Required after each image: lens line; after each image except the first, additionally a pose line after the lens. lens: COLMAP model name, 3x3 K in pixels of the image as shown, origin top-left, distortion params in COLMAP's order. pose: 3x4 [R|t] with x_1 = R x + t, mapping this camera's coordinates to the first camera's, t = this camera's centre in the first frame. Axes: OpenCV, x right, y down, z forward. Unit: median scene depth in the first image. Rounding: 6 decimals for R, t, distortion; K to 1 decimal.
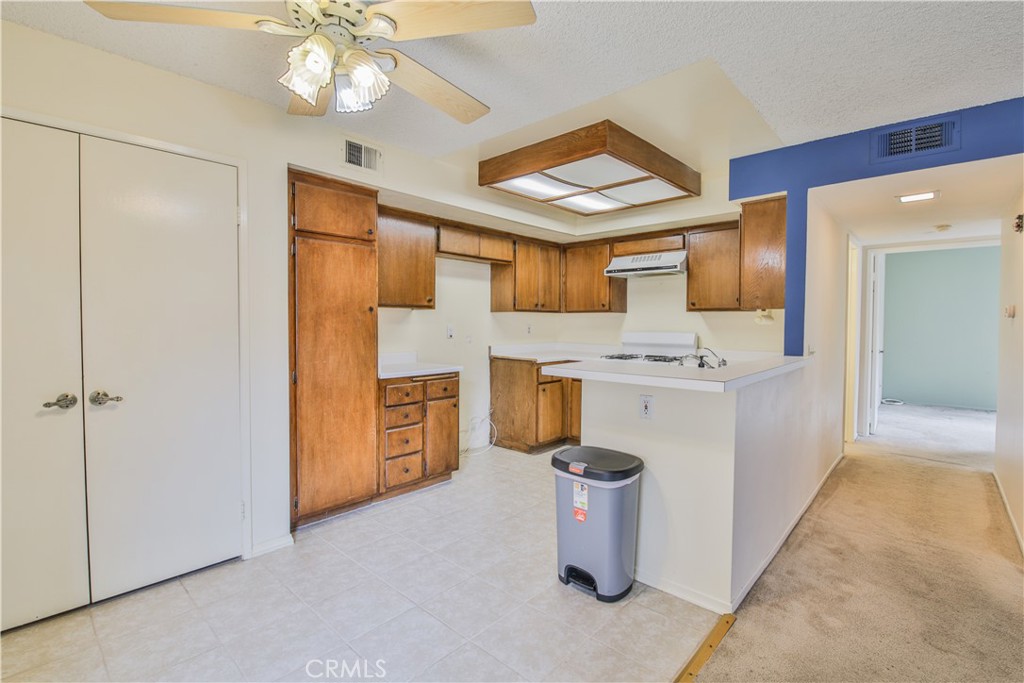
lens RADIAL K [[466.0, 0, 511.3], [0, 466.0, 336.3], [0, 0, 1]] dist [-0.008758, -0.006352]
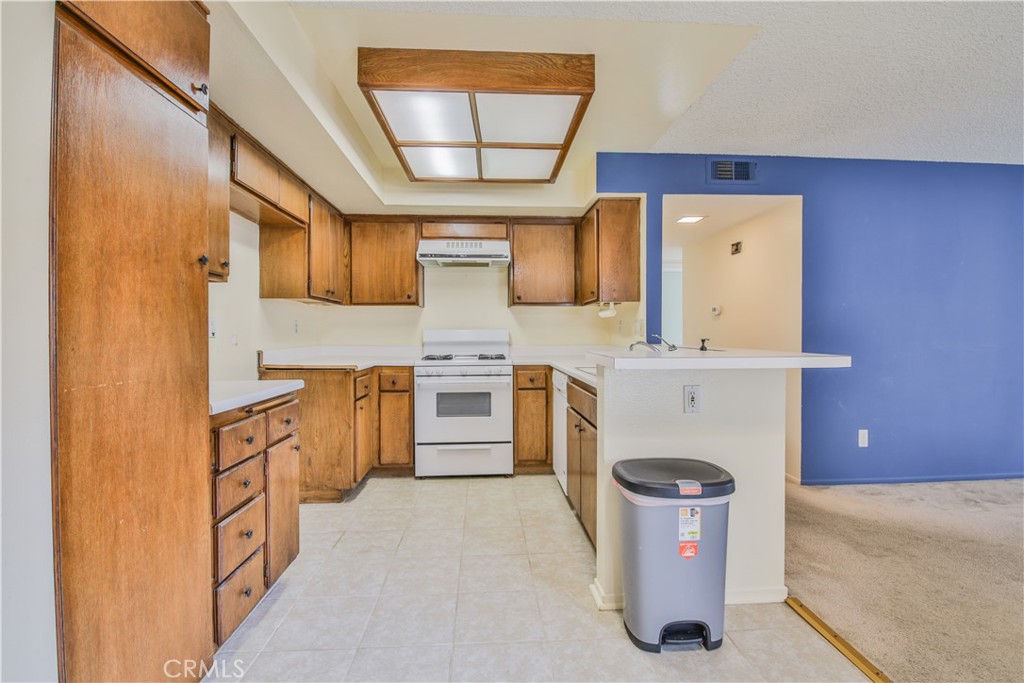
lens RADIAL K [[466.0, 0, 515.1], [0, 466.0, 335.9], [0, 0, 1]] dist [-0.008758, -0.006352]
pose [[0.693481, -0.009795, 0.720408, -0.376571], [0.027064, 0.999556, -0.012462, 0.025318], [-0.719967, 0.028140, 0.693438, 0.431440]]
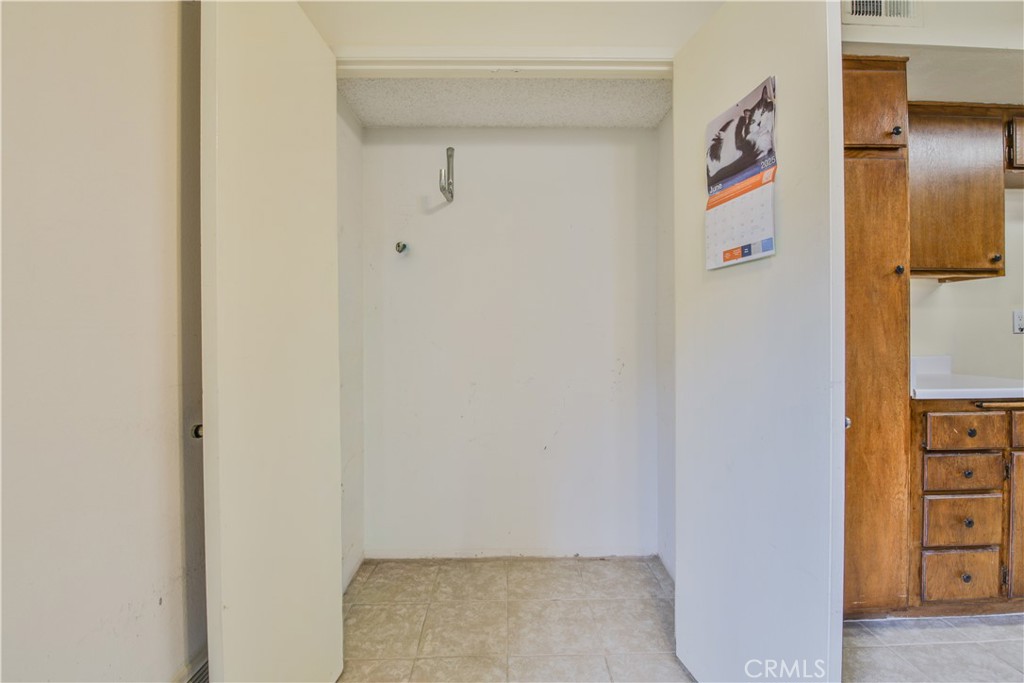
lens RADIAL K [[466.0, 0, 507.5], [0, 466.0, 335.7], [0, 0, 1]] dist [-0.008758, -0.006352]
pose [[0.686128, -0.004806, -0.727465, -0.202097], [-0.012655, 0.999748, -0.018540, 0.031608], [0.727371, 0.021927, 0.685894, 0.263151]]
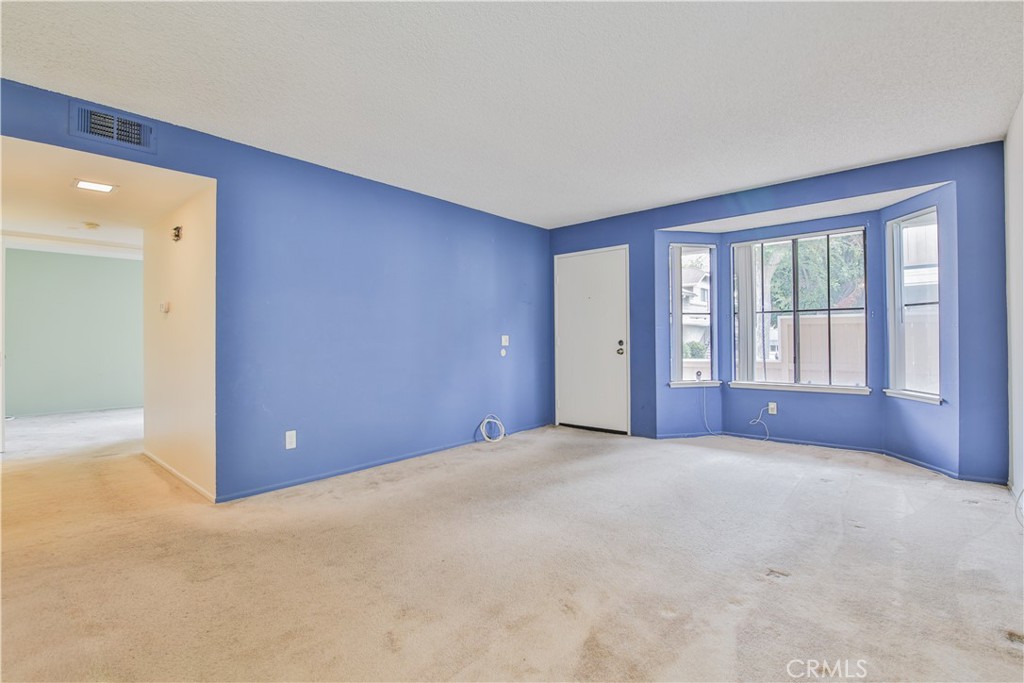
lens RADIAL K [[466.0, 0, 517.9], [0, 466.0, 333.0], [0, 0, 1]] dist [-0.008758, -0.006352]
pose [[-0.033487, 0.008960, 0.999399, -0.134142], [0.037662, 0.999261, -0.007696, 0.054432], [-0.998729, 0.037381, -0.033799, 0.121823]]
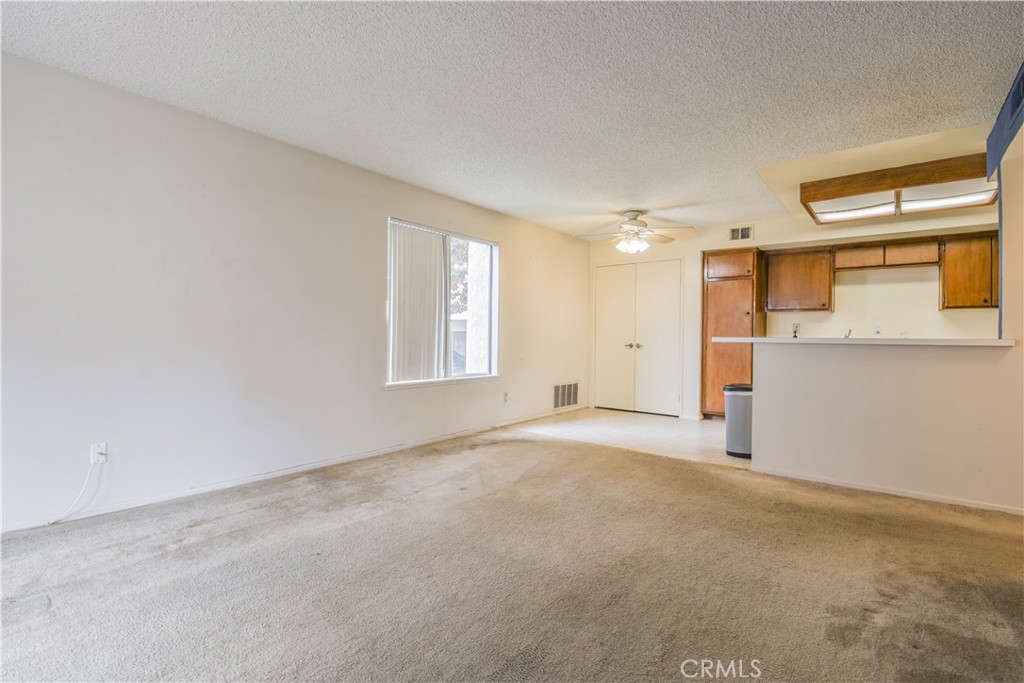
lens RADIAL K [[466.0, 0, 514.1], [0, 466.0, 337.1], [0, 0, 1]] dist [-0.008758, -0.006352]
pose [[0.065570, -0.002091, -0.997846, 1.334275], [-0.040363, 0.999174, -0.004746, 0.074876], [0.997031, 0.040587, 0.065432, -0.034265]]
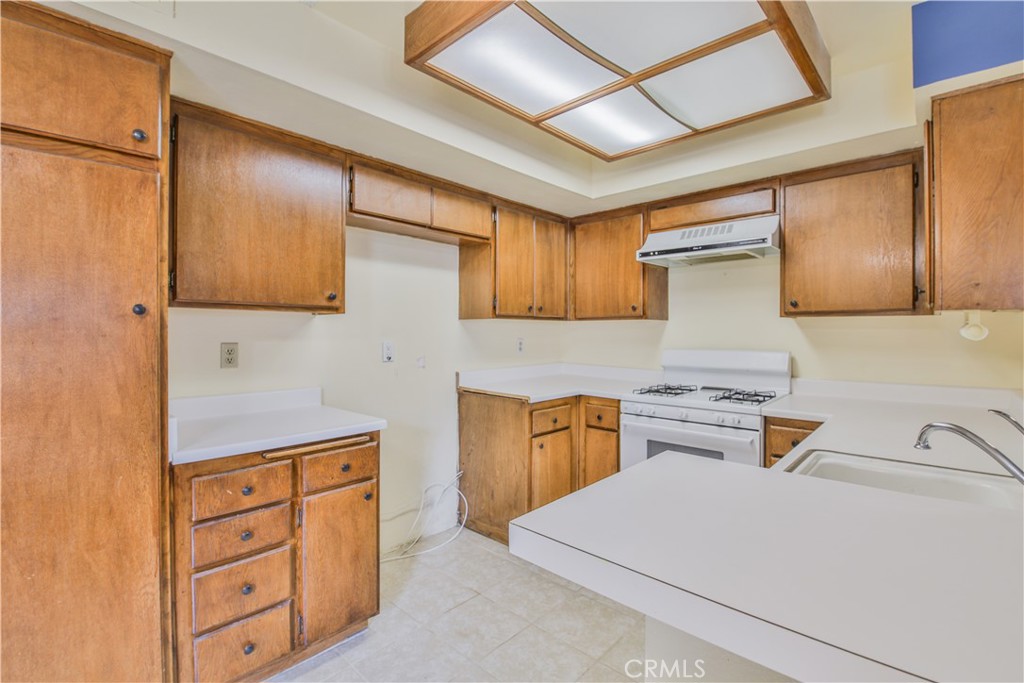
lens RADIAL K [[466.0, 0, 512.5], [0, 466.0, 335.9], [0, 0, 1]] dist [-0.008758, -0.006352]
pose [[0.999975, -0.003100, -0.006348, 0.048287], [0.002957, 0.999746, -0.022325, -0.021028], [0.006415, 0.022306, 0.999731, 0.513425]]
